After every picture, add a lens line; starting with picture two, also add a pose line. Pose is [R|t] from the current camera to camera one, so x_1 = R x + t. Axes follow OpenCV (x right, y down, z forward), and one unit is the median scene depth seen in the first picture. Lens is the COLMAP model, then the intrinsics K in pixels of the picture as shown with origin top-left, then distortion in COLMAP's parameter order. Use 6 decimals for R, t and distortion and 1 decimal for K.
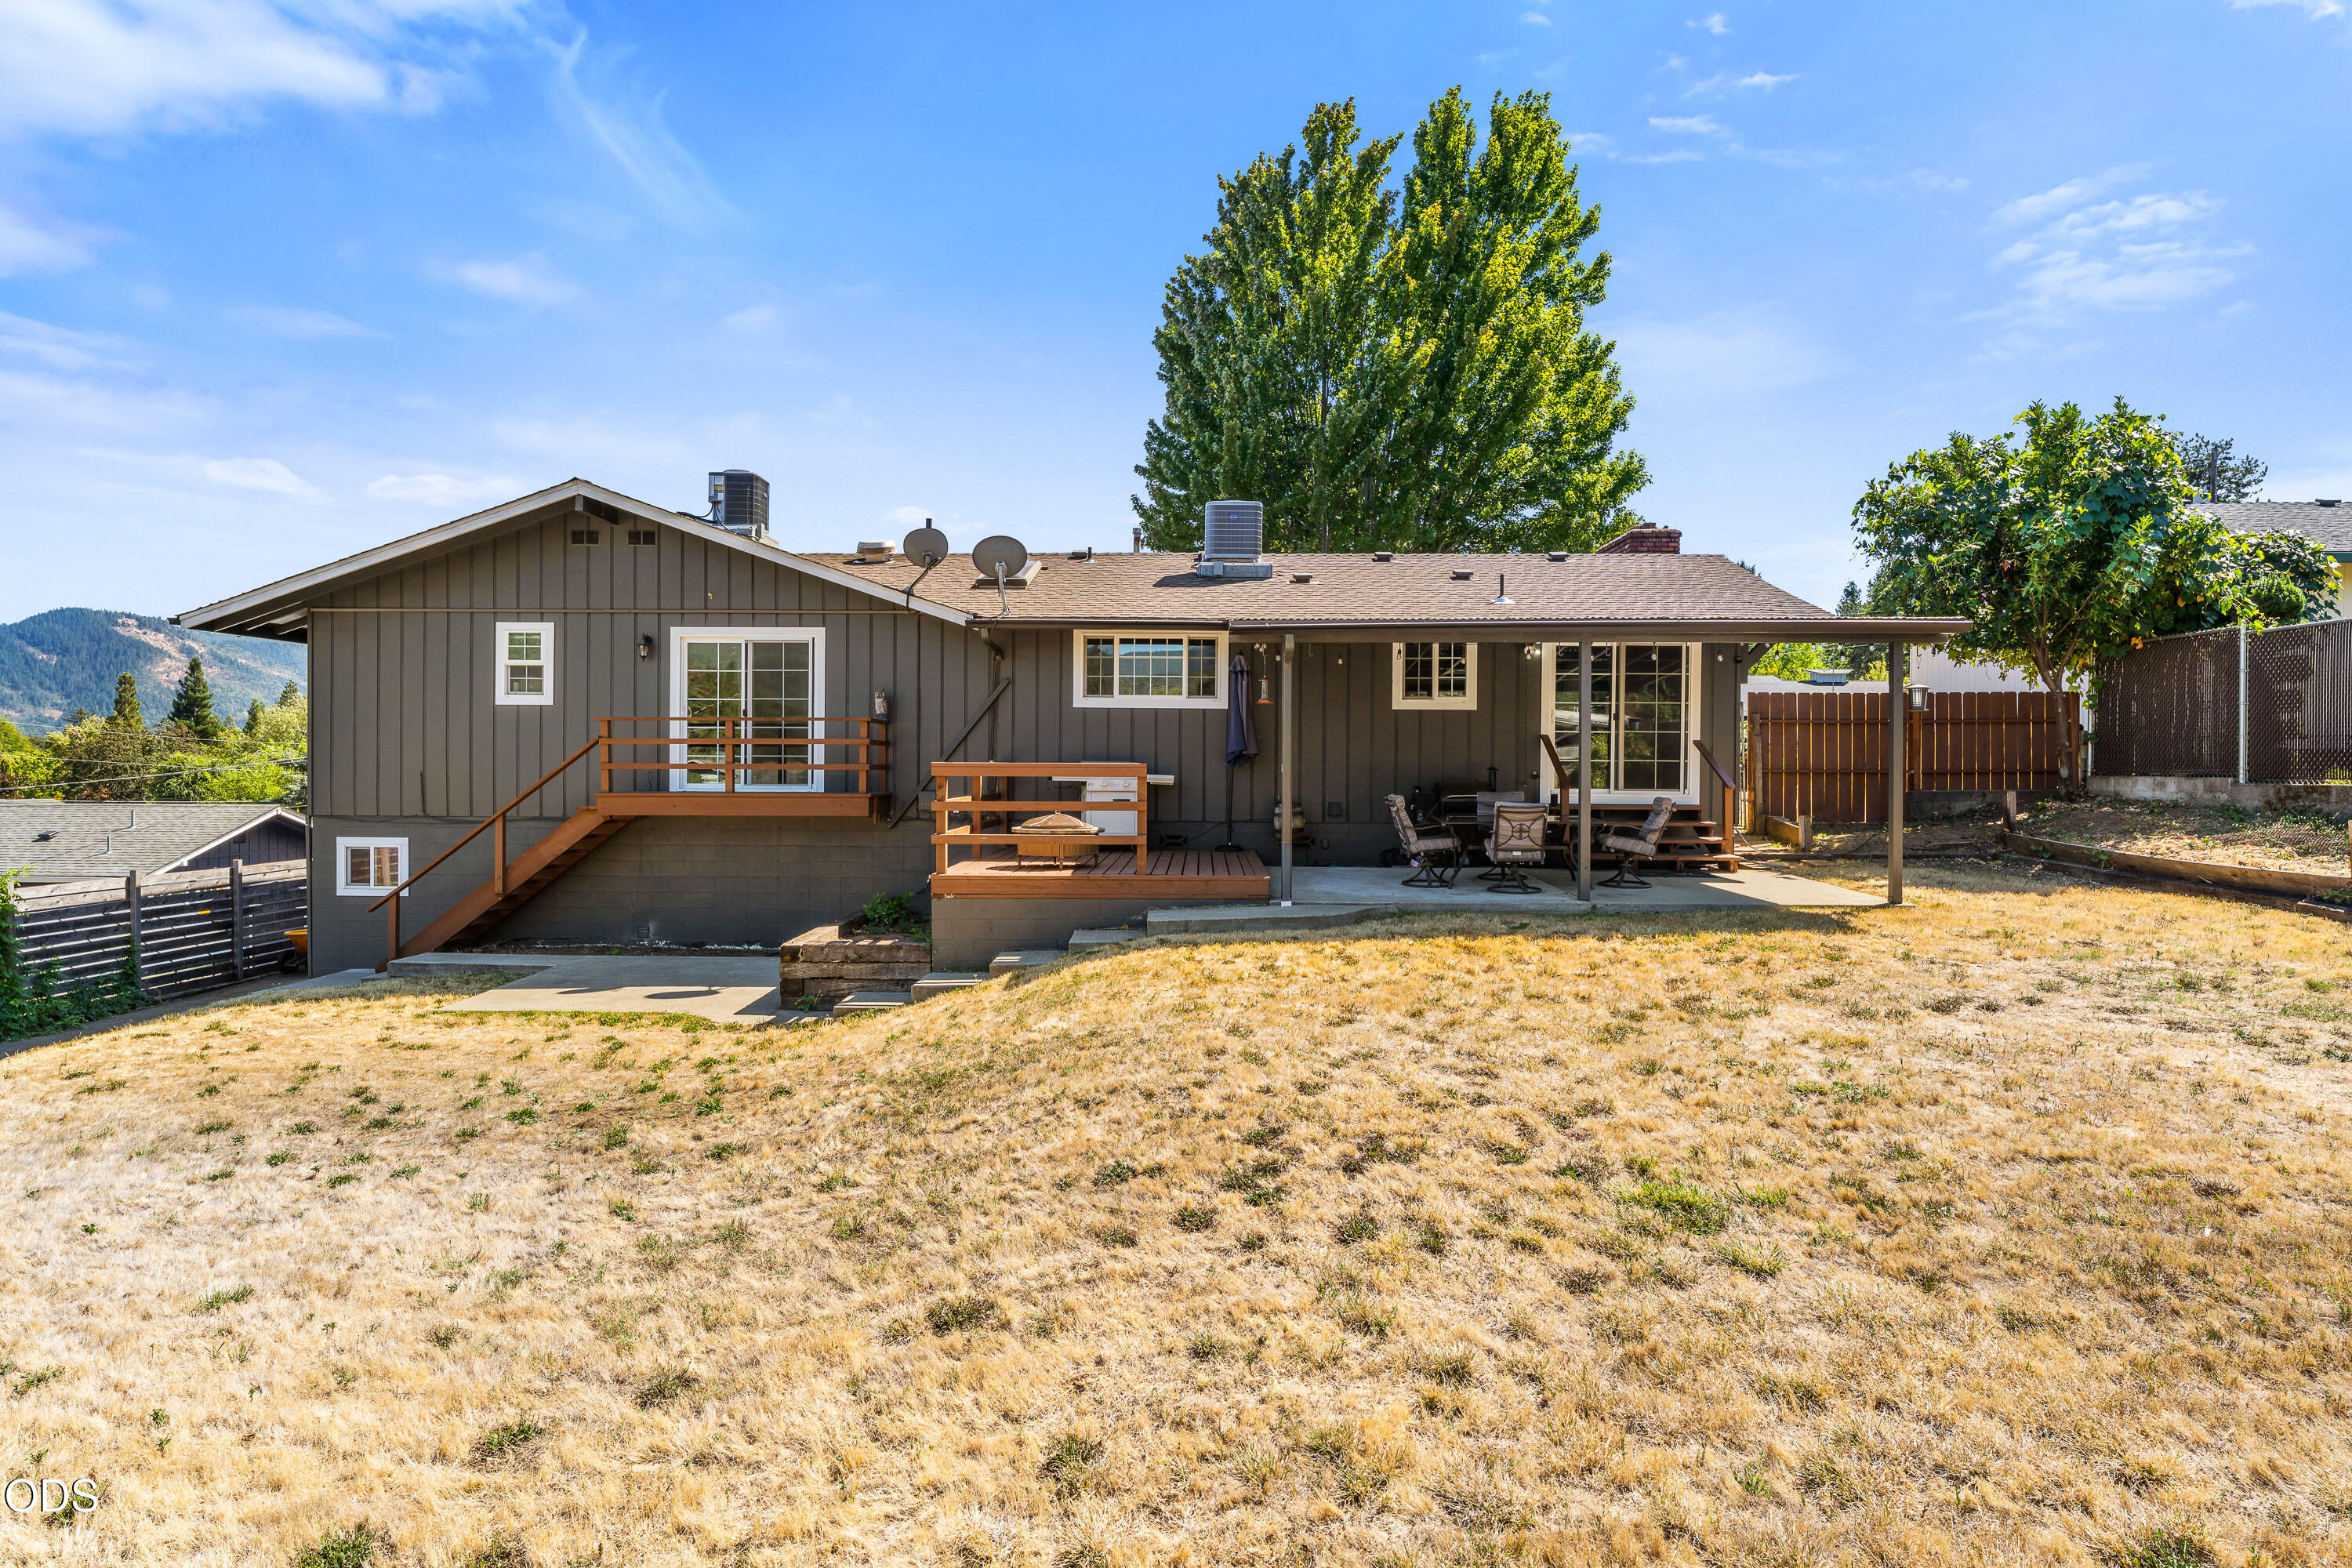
lens RADIAL K [[1280.3, 0, 1171.7], [0, 1280.3, 772.7], [0, 0, 1]] dist [0.004165, 0.000332]
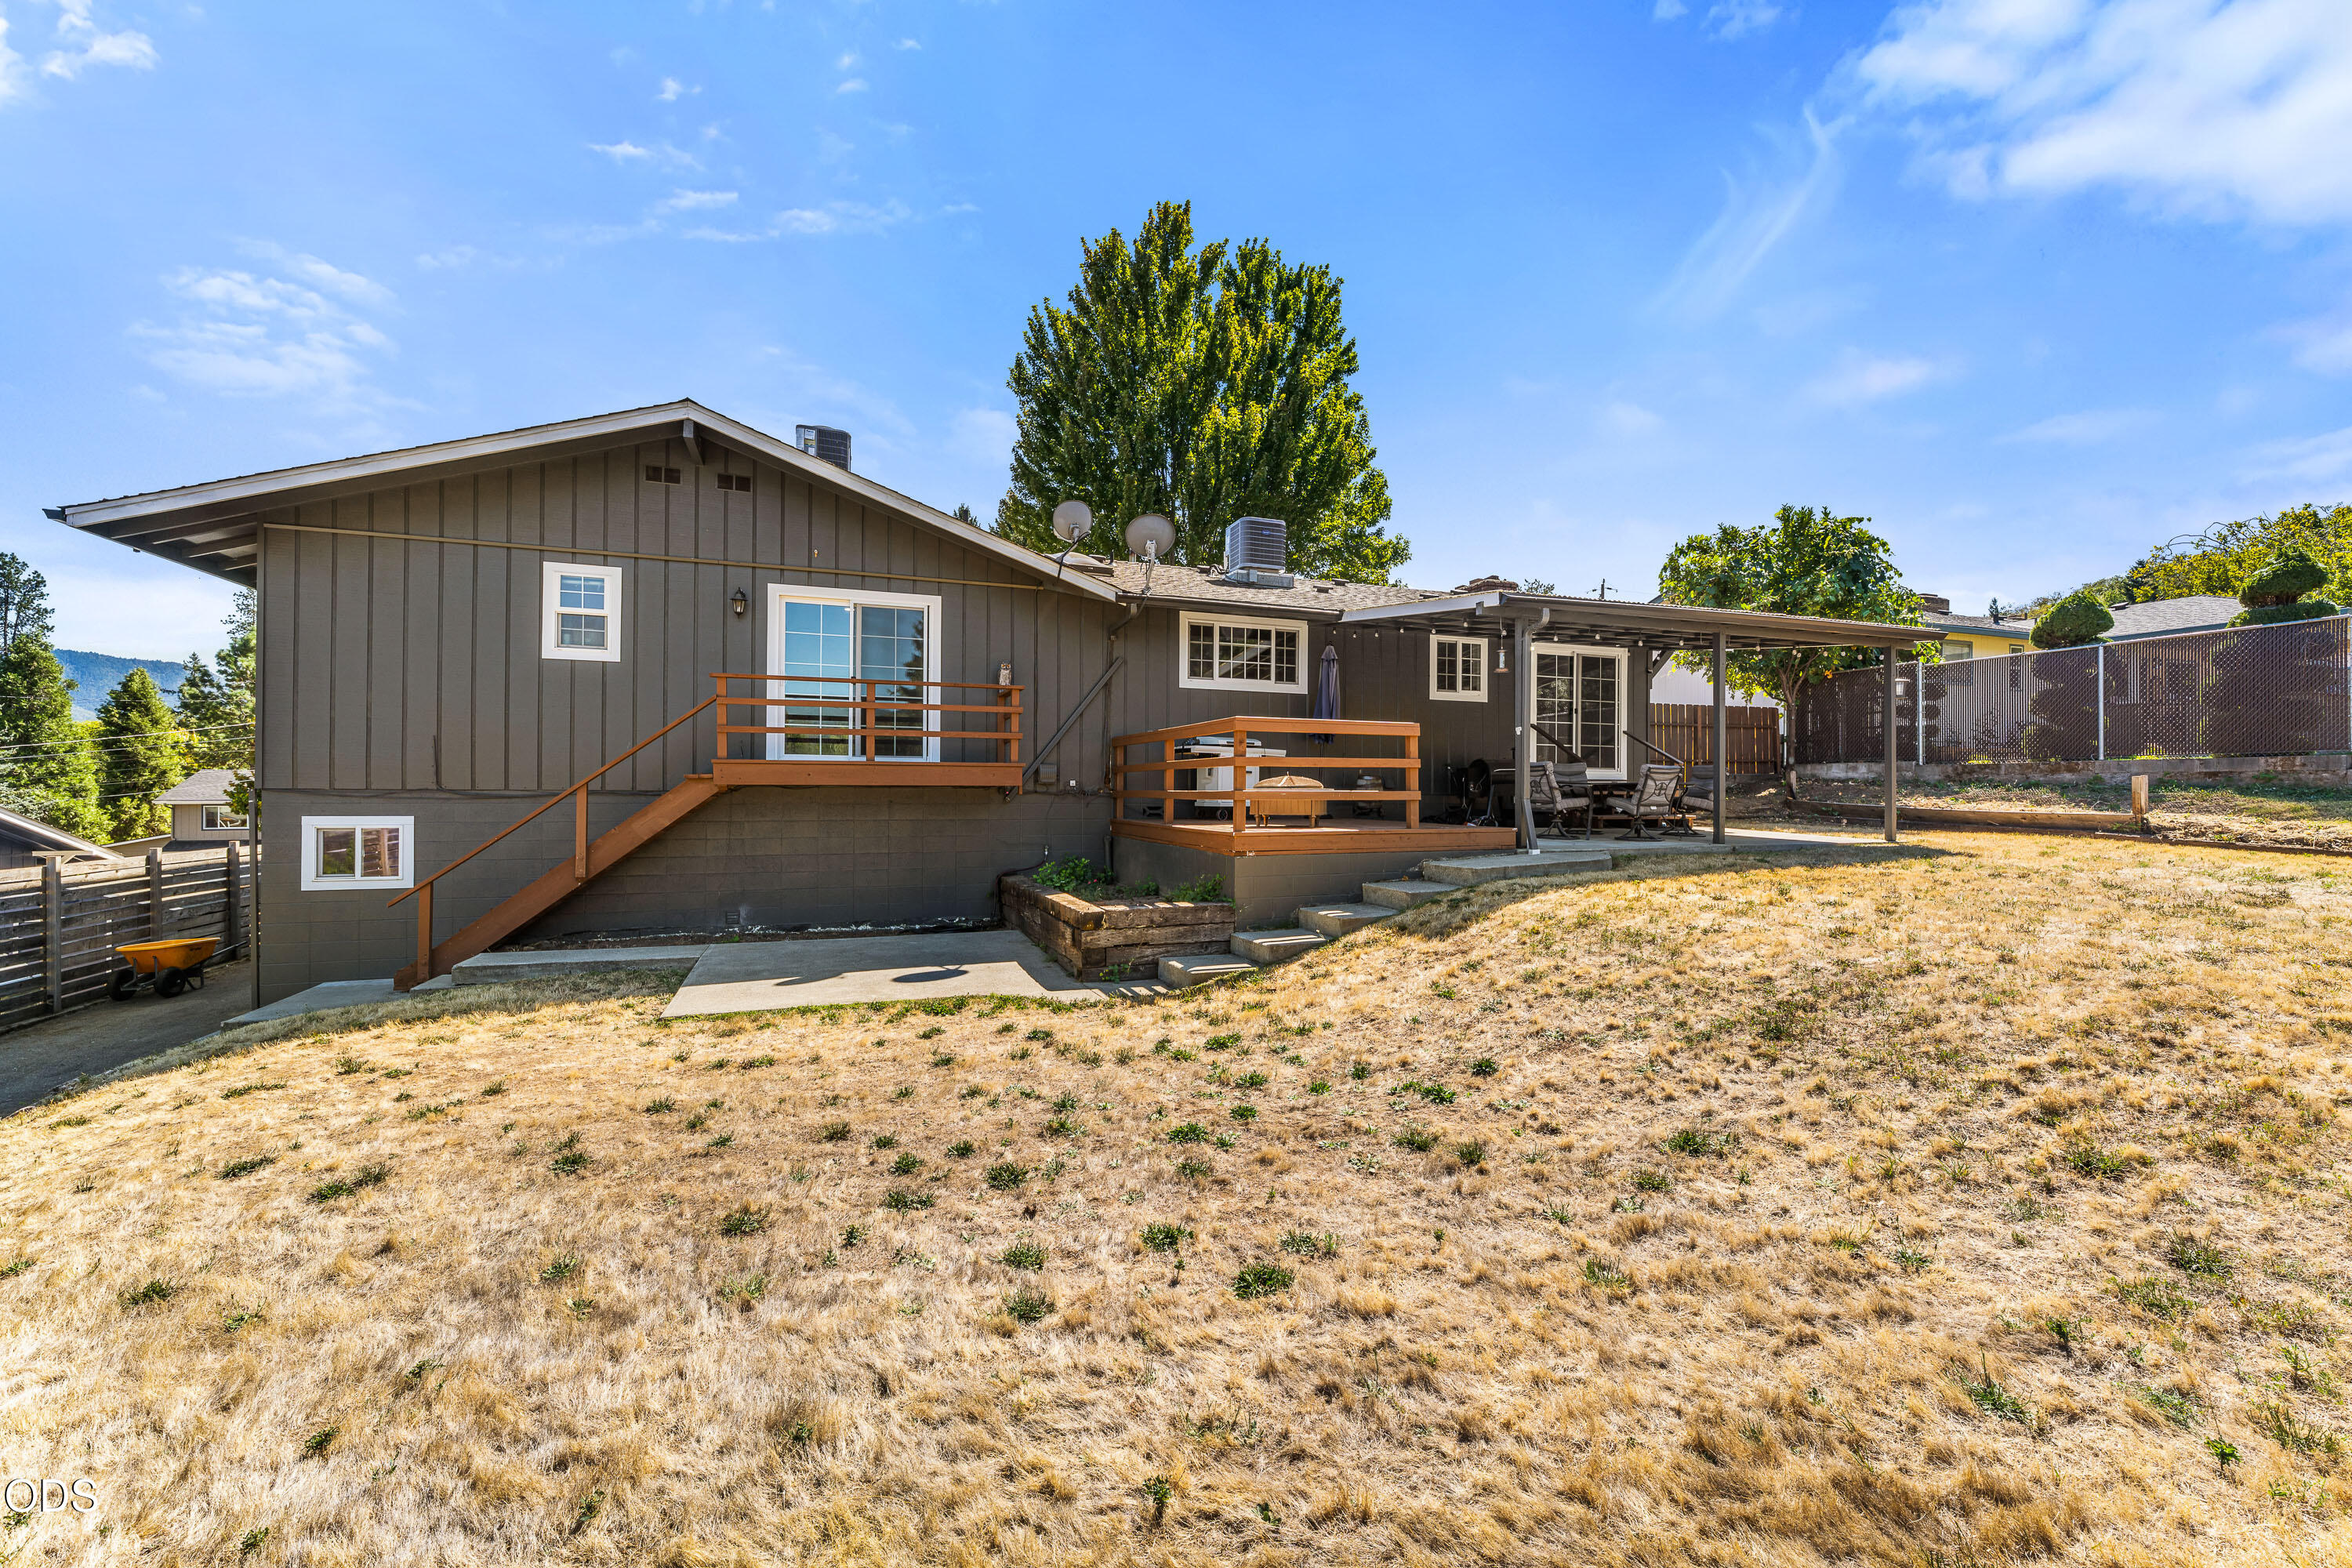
lens RADIAL K [[952.7, 0, 1180.0], [0, 952.7, 785.9], [0, 0, 1]] dist [0.001496, -0.000560]
pose [[0.928291, 0.001636, 0.371850, -0.370907], [0.001772, 0.999960, -0.008823, 0.038048], [-0.371849, 0.008849, 0.928251, 0.257450]]
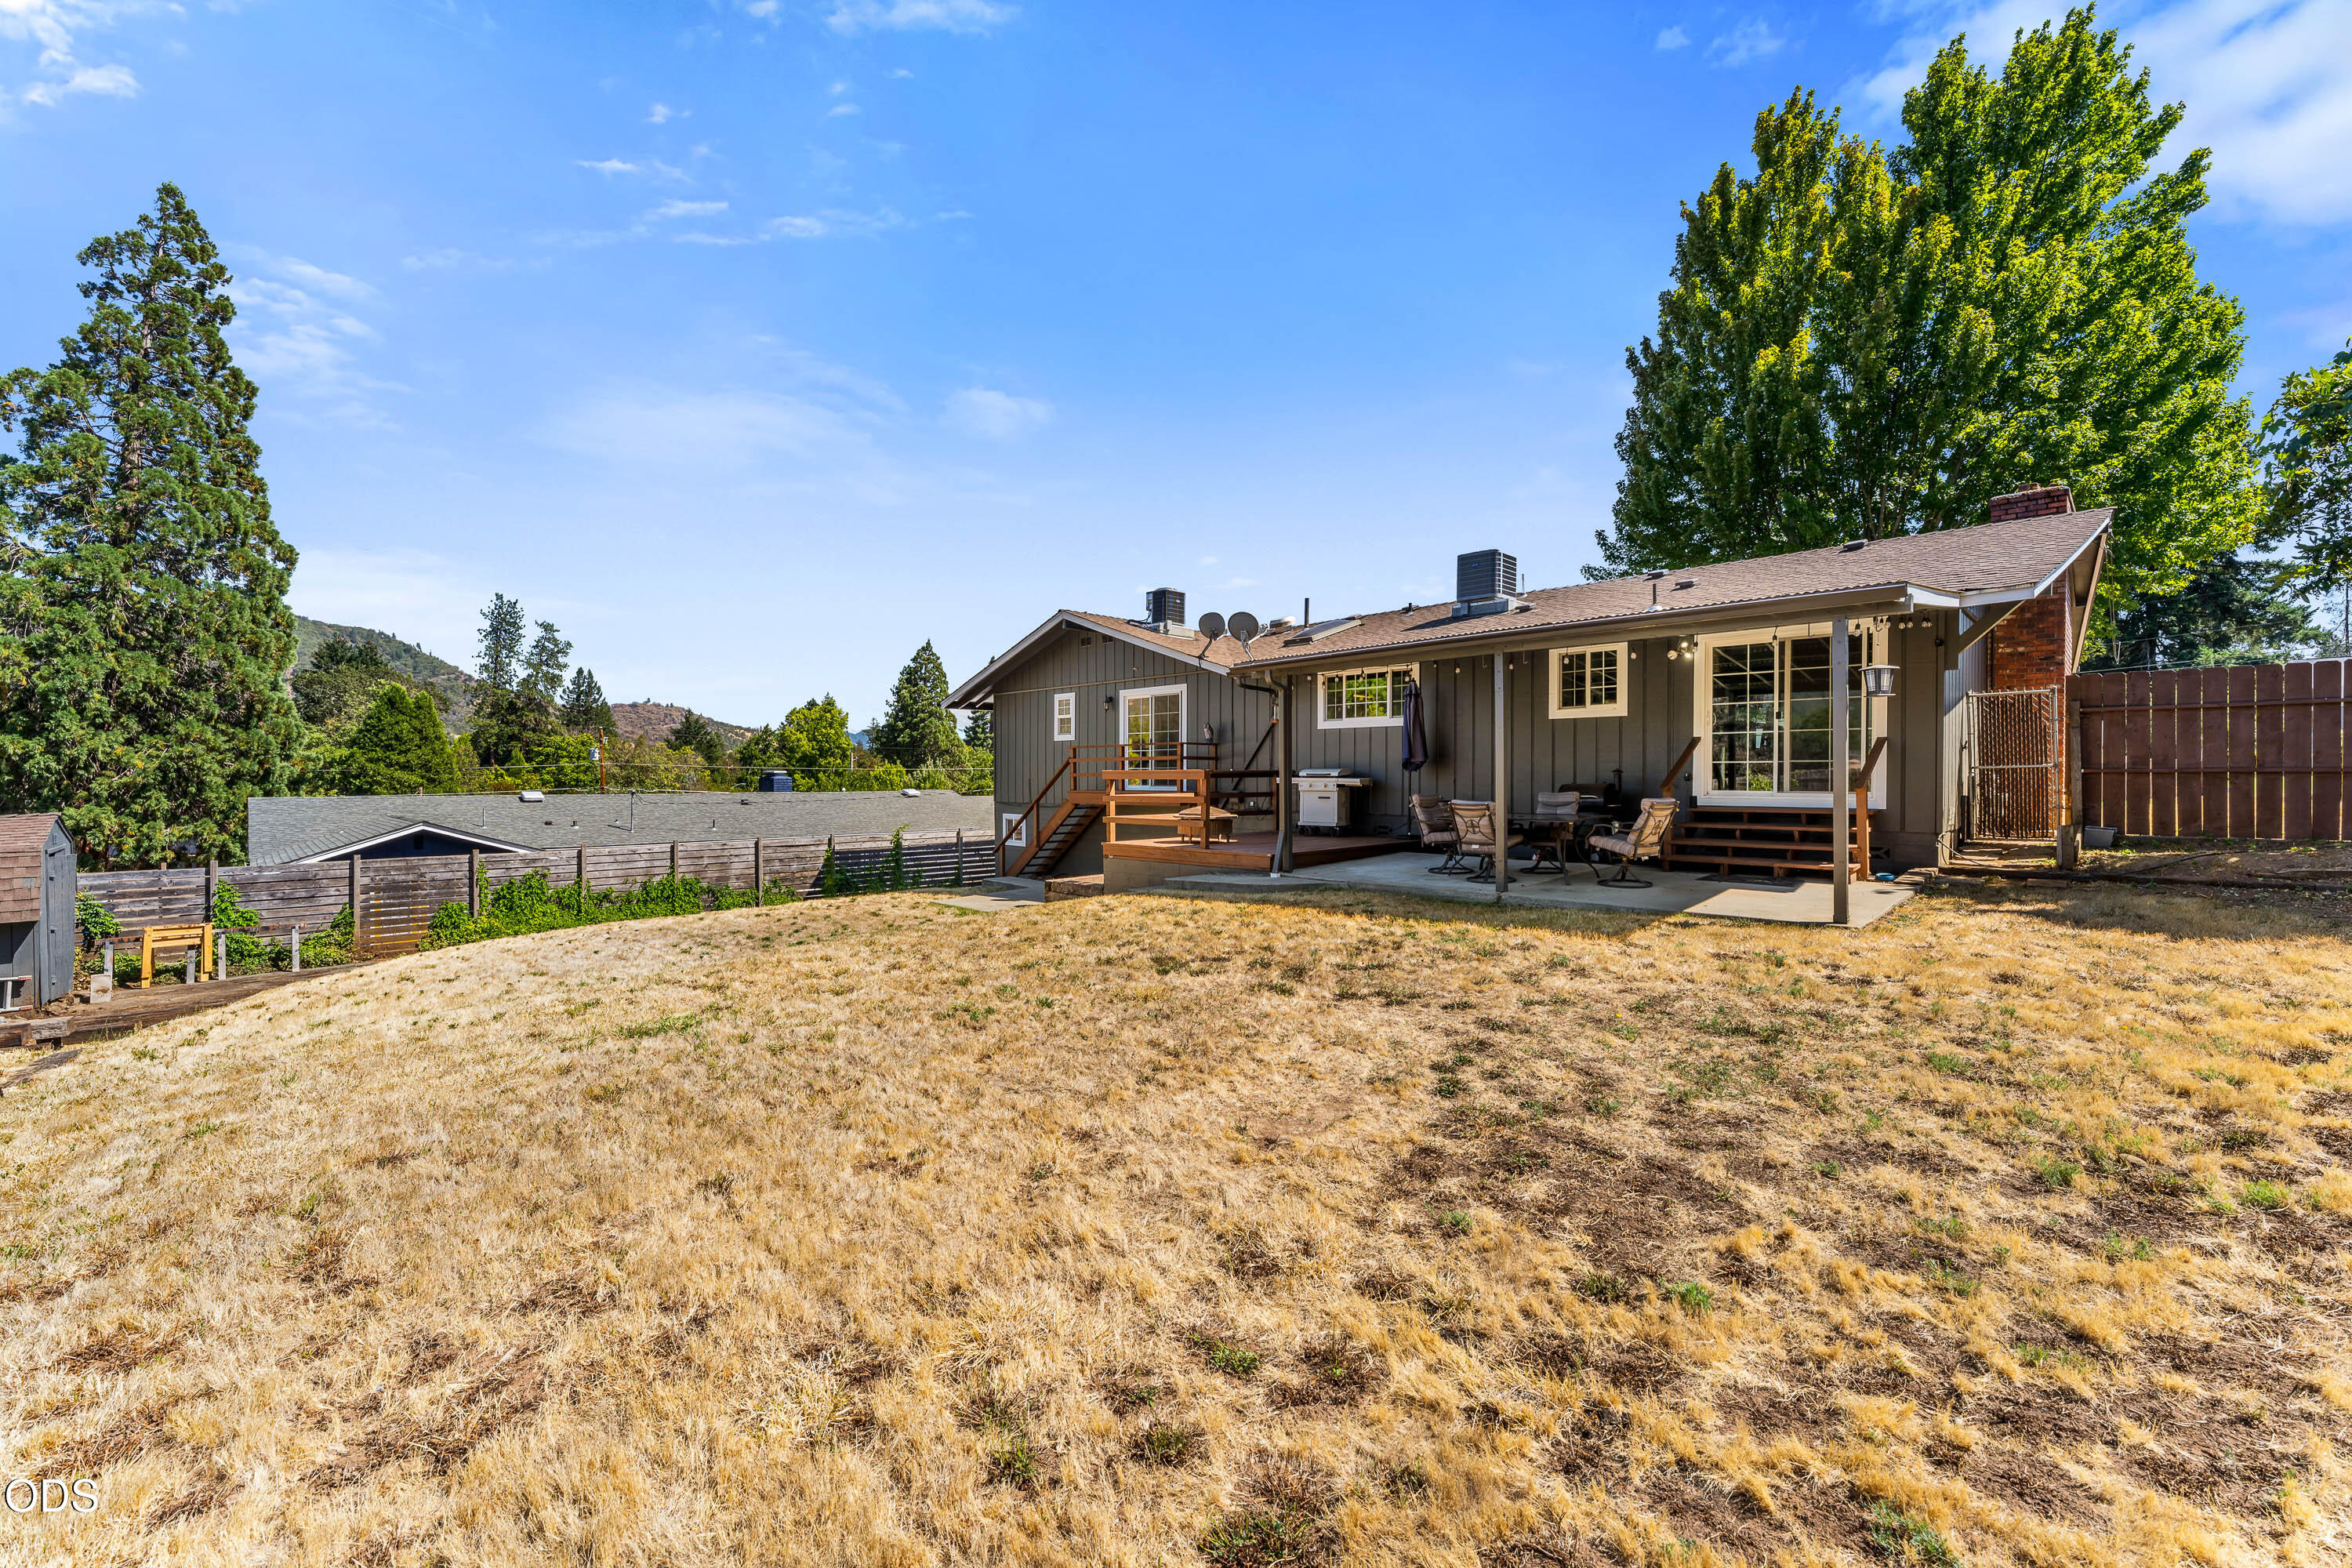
lens RADIAL K [[952.7, 0, 1177.1], [0, 952.7, 776.3], [0, 0, 1]] dist [0.001496, -0.000560]
pose [[0.719442, -0.006566, -0.694522, 0.511514], [0.004298, 0.999978, -0.005003, 0.003142], [0.694540, 0.000614, 0.719454, 0.171161]]
